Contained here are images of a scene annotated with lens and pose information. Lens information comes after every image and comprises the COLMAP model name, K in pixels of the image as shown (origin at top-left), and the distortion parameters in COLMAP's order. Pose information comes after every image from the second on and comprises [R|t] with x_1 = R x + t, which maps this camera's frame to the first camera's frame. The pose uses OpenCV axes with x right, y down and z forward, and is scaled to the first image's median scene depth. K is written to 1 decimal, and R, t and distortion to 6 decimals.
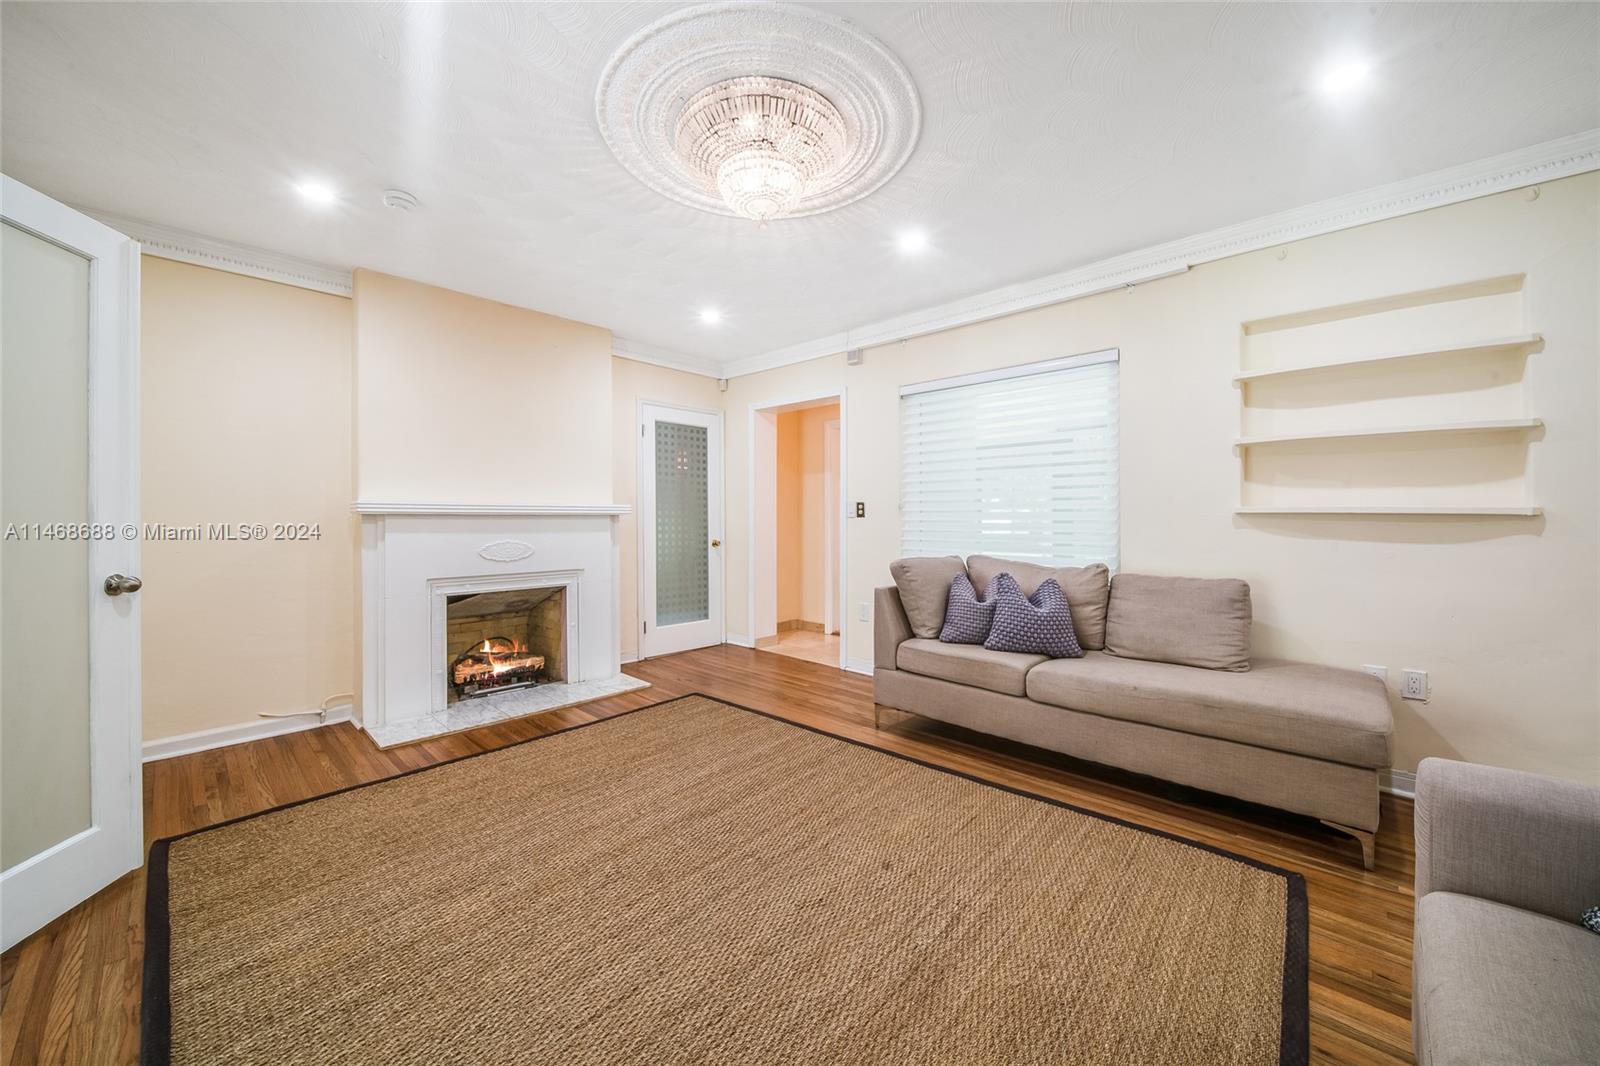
lens RADIAL K [[576.9, 0, 811.6], [0, 576.9, 521.9], [0, 0, 1]] dist [-0.002445, -0.000965]
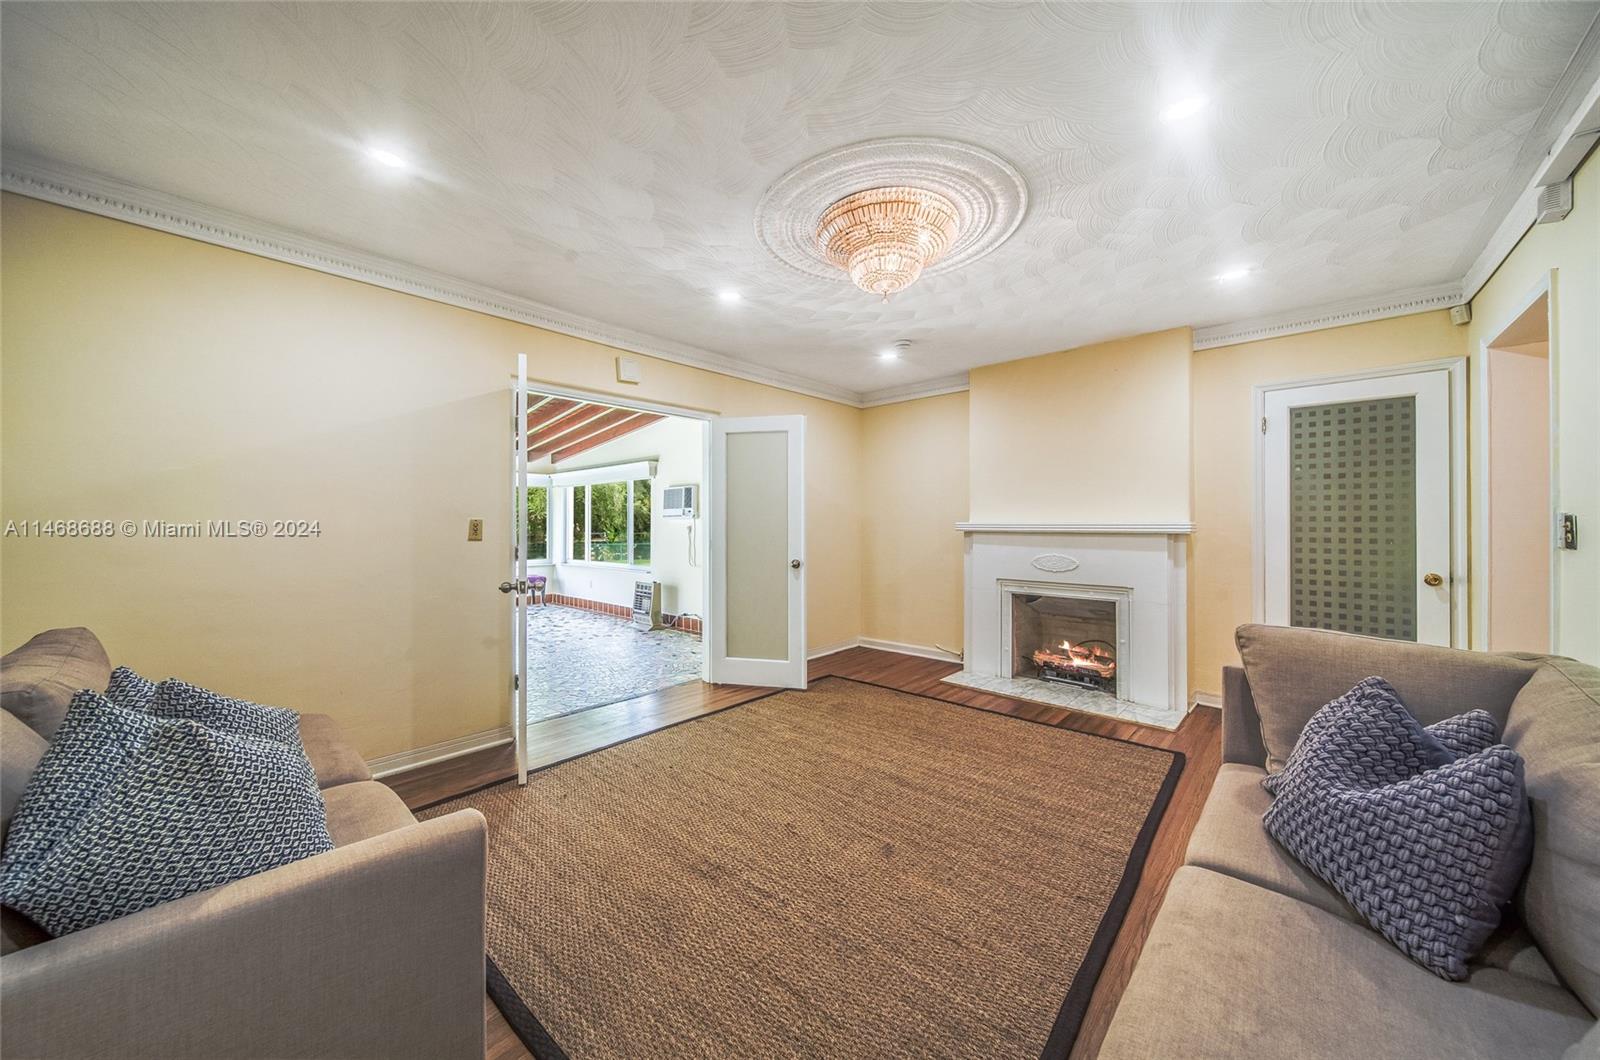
lens RADIAL K [[576.9, 0, 806.8], [0, 576.9, 525.1], [0, 0, 1]] dist [-0.002445, -0.000965]
pose [[0.013191, 0.008195, -0.999879, 0.650662], [-0.004322, 0.999958, 0.008138, -0.034978], [0.999904, 0.004214, 0.013226, 0.484093]]
